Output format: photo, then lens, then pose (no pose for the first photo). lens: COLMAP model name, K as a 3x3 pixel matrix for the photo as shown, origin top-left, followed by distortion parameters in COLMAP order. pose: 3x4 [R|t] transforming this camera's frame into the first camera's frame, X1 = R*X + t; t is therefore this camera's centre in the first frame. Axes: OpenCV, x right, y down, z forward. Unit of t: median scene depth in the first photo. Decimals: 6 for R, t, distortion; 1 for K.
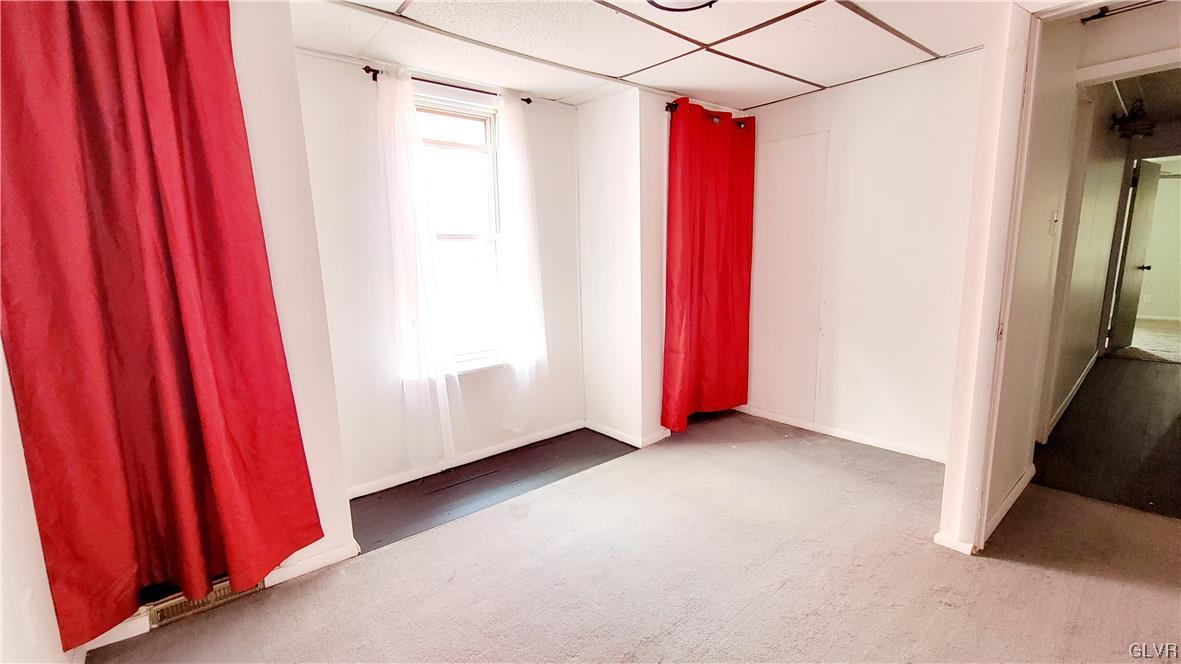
lens RADIAL K [[492.1, 0, 592.0], [0, 492.1, 333.9], [0, 0, 1]] dist [0.001919, -0.000083]
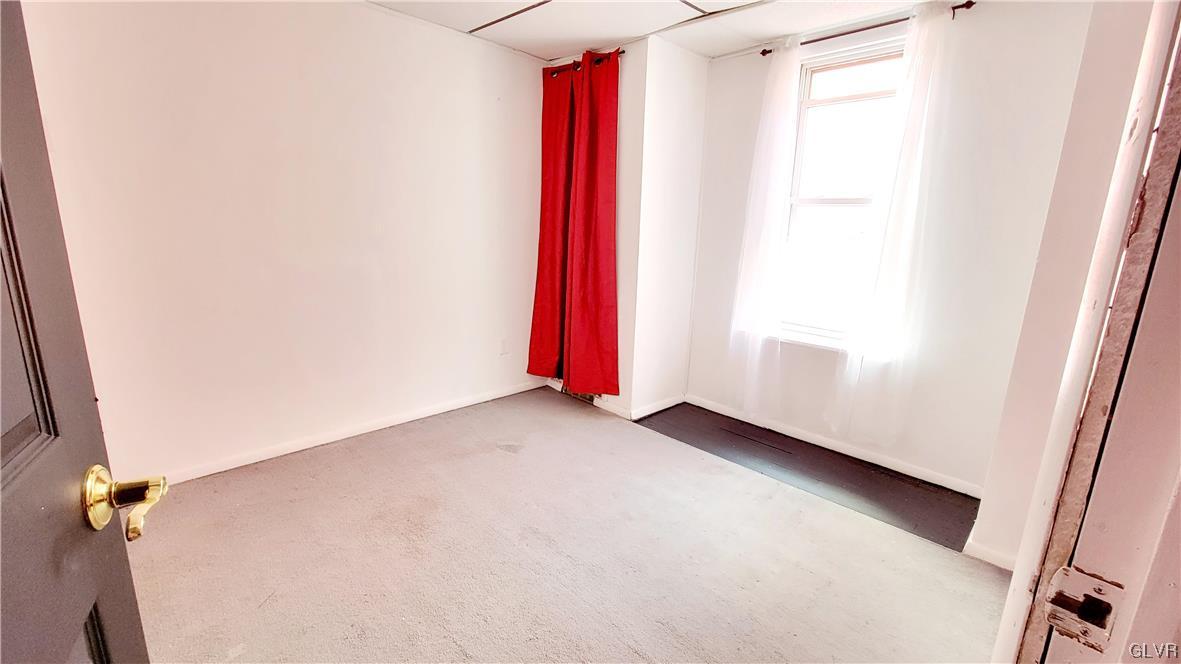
lens RADIAL K [[492.1, 0, 592.0], [0, 492.1, 333.9], [0, 0, 1]] dist [0.001919, -0.000083]
pose [[0.082091, 0.242741, -0.966612, 0.660749], [-0.196005, 0.954875, 0.223148, -0.078221], [0.977161, 0.171142, 0.125965, 0.496599]]
